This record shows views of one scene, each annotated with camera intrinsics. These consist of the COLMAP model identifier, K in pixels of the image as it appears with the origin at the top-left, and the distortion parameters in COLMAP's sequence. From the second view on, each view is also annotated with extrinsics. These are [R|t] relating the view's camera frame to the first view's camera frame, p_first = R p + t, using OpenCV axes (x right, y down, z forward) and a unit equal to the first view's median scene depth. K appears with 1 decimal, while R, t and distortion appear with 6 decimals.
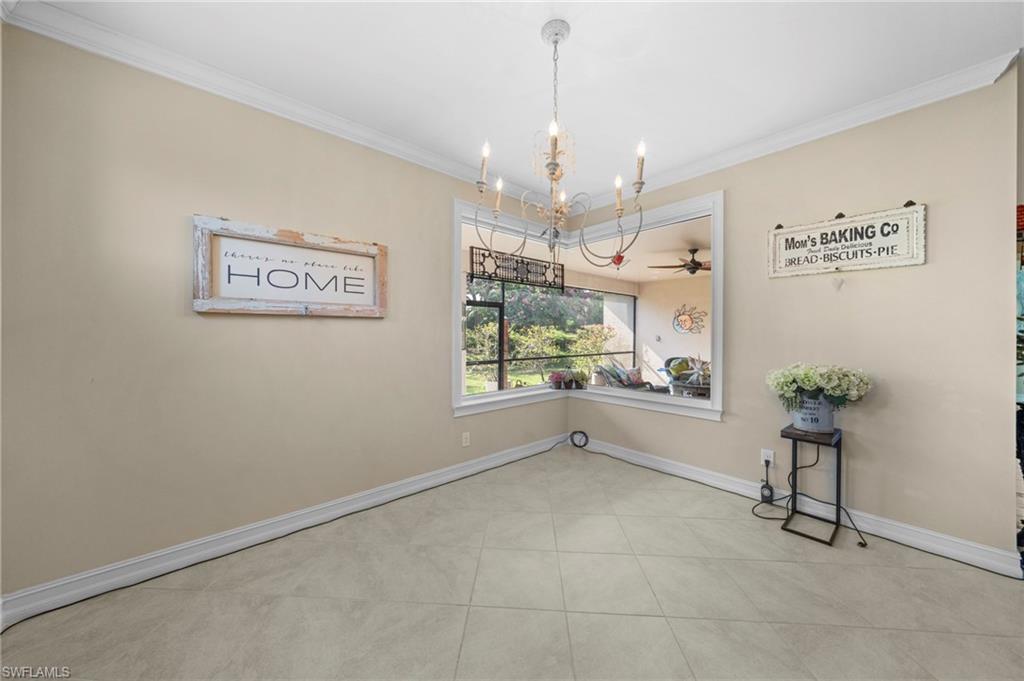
lens RADIAL K [[363.1, 0, 508.0], [0, 363.1, 334.4], [0, 0, 1]] dist [-0.003209, 0.000073]
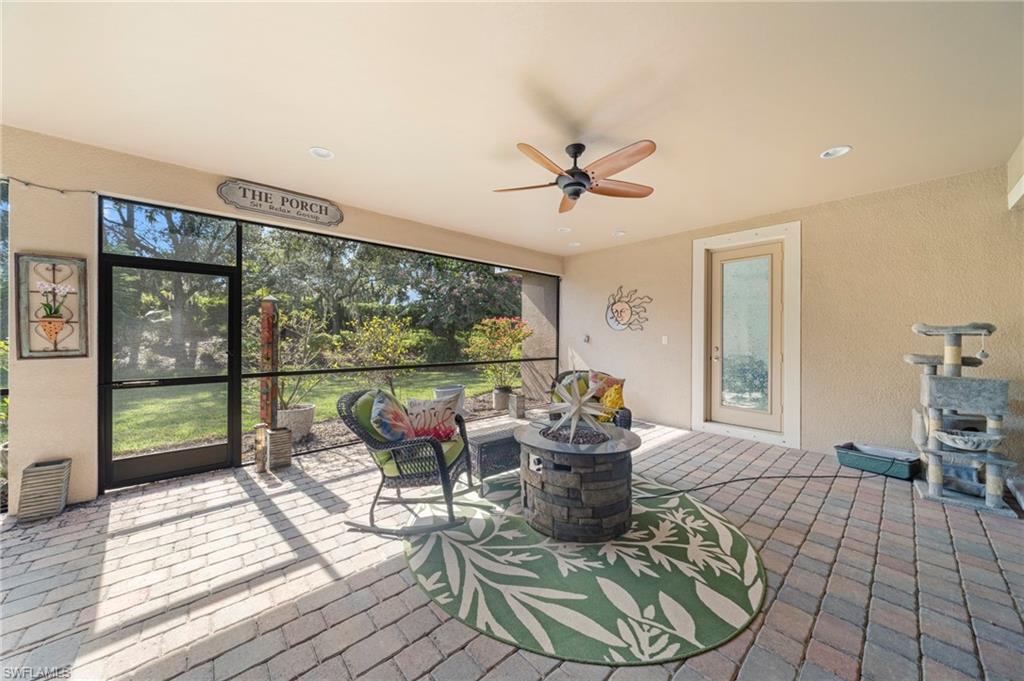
lens RADIAL K [[363.1, 0, 508.4], [0, 363.1, 337.1], [0, 0, 1]] dist [-0.003209, 0.000073]
pose [[0.999969, 0.004057, 0.006784, 0.261533], [-0.004068, 0.999990, 0.001733, 0.008216], [-0.006777, -0.001760, 0.999975, 0.326992]]
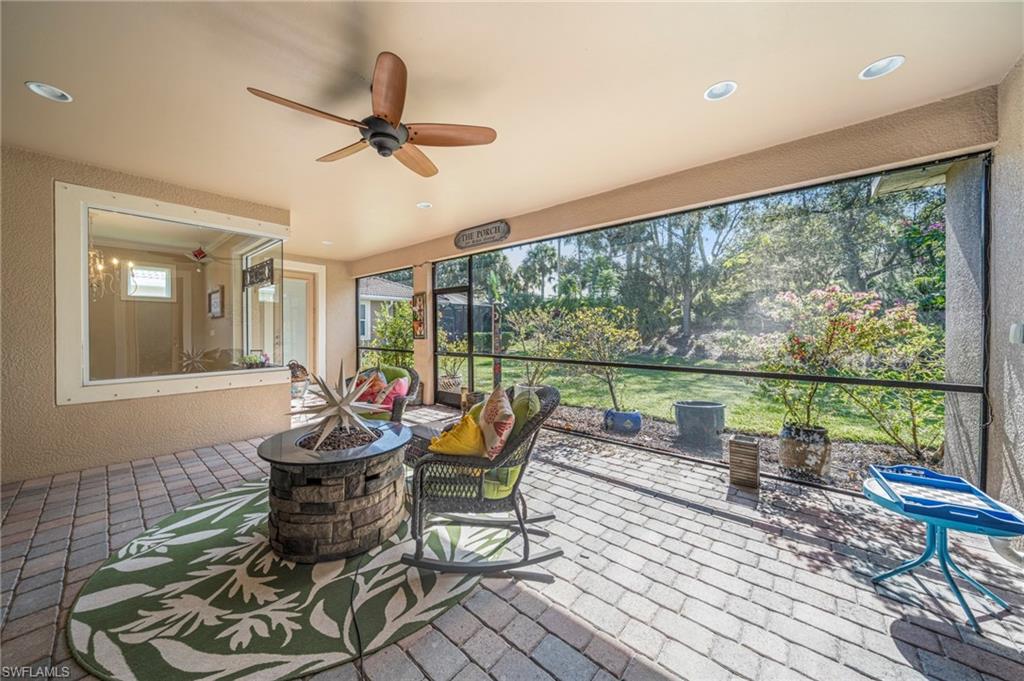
lens RADIAL K [[363.1, 0, 502.1], [0, 363.1, 335.8], [0, 0, 1]] dist [-0.003209, 0.000073]
pose [[0.103770, 0.018460, -0.994430, 0.574165], [-0.005637, 0.999823, 0.017972, 0.008196], [0.994585, 0.003741, 0.103856, 0.690970]]
